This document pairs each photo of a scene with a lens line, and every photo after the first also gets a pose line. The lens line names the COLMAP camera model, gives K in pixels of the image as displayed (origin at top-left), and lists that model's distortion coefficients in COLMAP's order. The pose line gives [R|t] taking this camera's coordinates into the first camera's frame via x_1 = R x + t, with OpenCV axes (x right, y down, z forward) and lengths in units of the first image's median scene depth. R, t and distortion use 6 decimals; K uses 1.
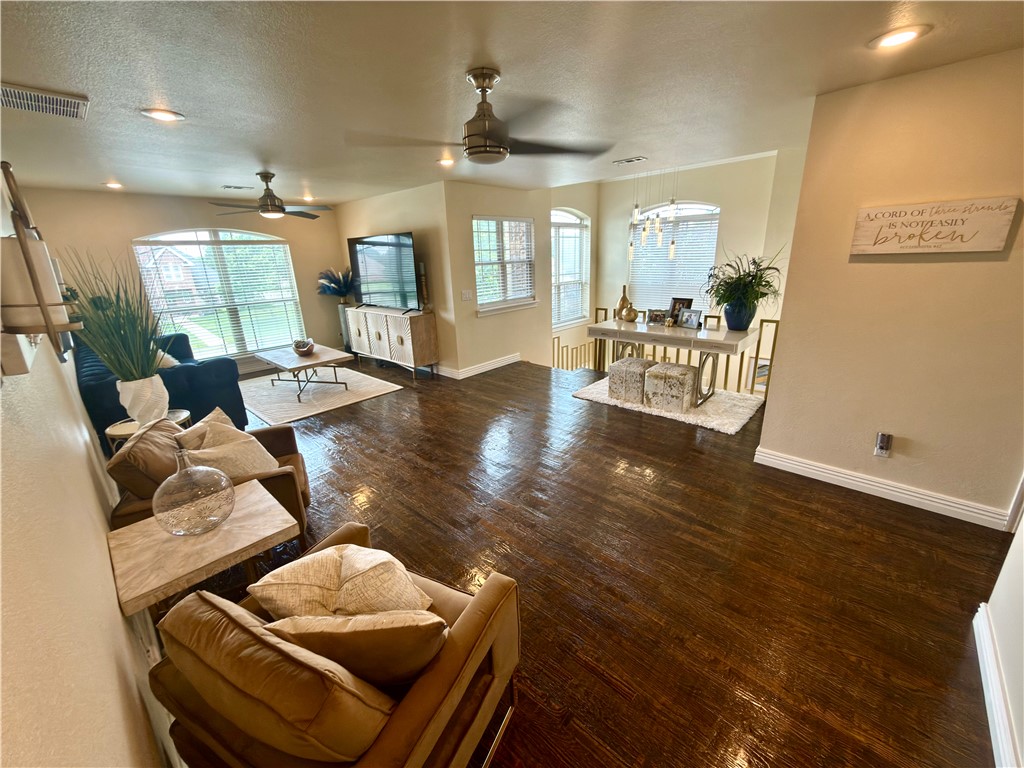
lens RADIAL K [[408.3, 0, 512.0], [0, 408.3, 383.6], [0, 0, 1]] dist [0.000717, -0.000373]
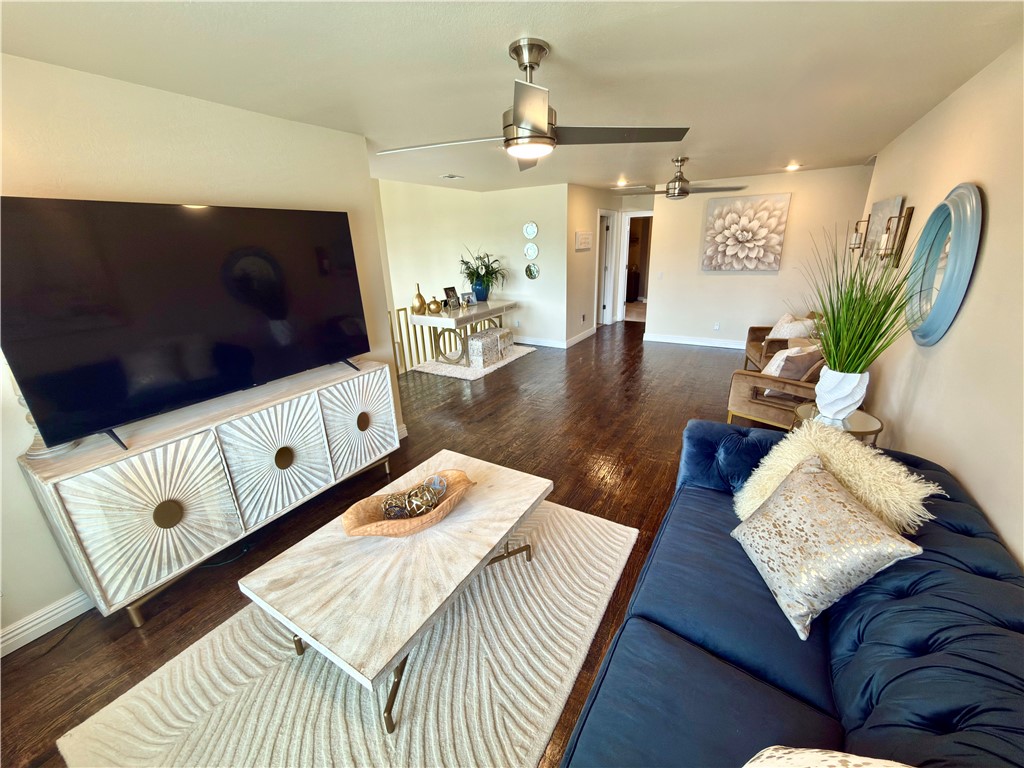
lens RADIAL K [[408.3, 0, 513.9], [0, 408.3, 382.9], [0, 0, 1]] dist [0.000717, -0.000373]
pose [[-0.206656, -0.285145, 0.935941, -0.866462], [0.312865, 0.887107, 0.339348, -0.292959], [-0.927043, 0.362952, -0.094114, 0.960574]]
